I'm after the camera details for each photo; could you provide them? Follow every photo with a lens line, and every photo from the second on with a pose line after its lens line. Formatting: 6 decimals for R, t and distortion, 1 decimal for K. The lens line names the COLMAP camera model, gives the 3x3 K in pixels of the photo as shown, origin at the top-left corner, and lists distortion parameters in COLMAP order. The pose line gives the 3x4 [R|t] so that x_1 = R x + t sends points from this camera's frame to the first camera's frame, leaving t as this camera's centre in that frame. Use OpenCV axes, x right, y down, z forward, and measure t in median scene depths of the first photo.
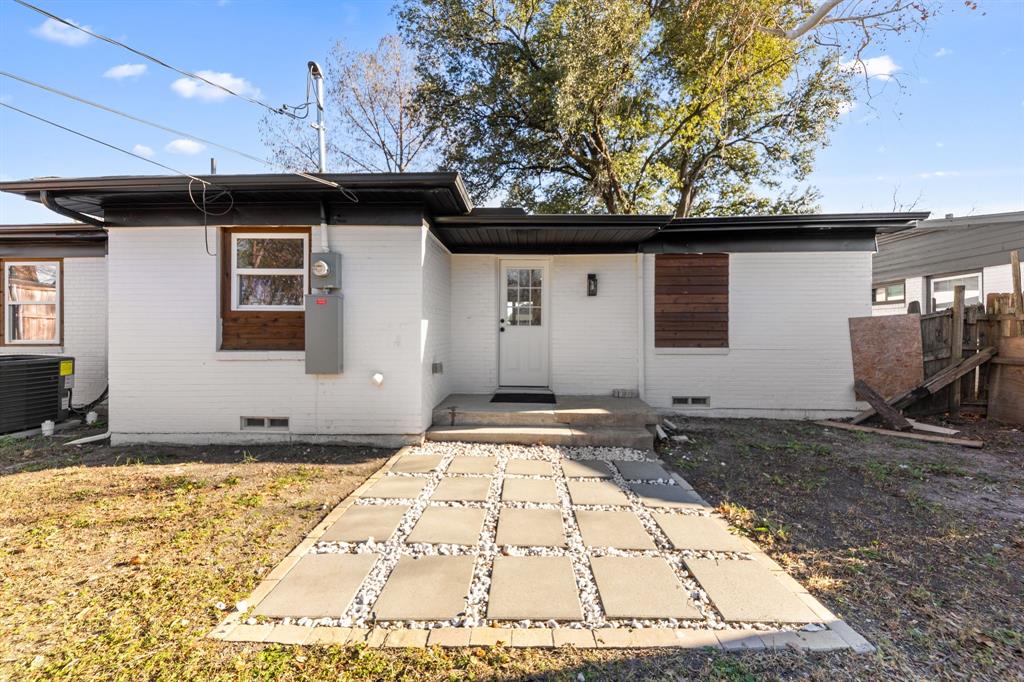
lens RADIAL K [[368.1, 0, 524.9], [0, 368.1, 329.8], [0, 0, 1]] dist [0.009401, -0.000047]
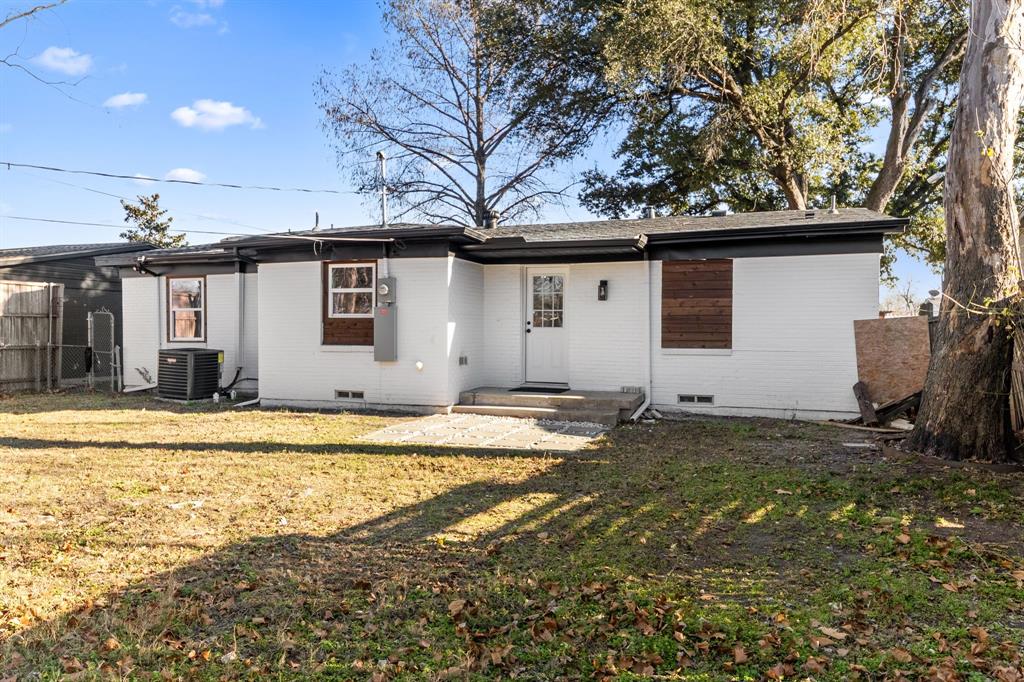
lens RADIAL K [[705.4, 0, 512.0], [0, 705.4, 341.0], [0, 0, 1]] dist [-0.001186, -0.000413]
pose [[0.951913, 0.007149, -0.306287, 0.583452], [-0.001736, 0.999838, 0.017943, -0.008783], [0.306365, -0.016549, 0.951770, -1.113403]]
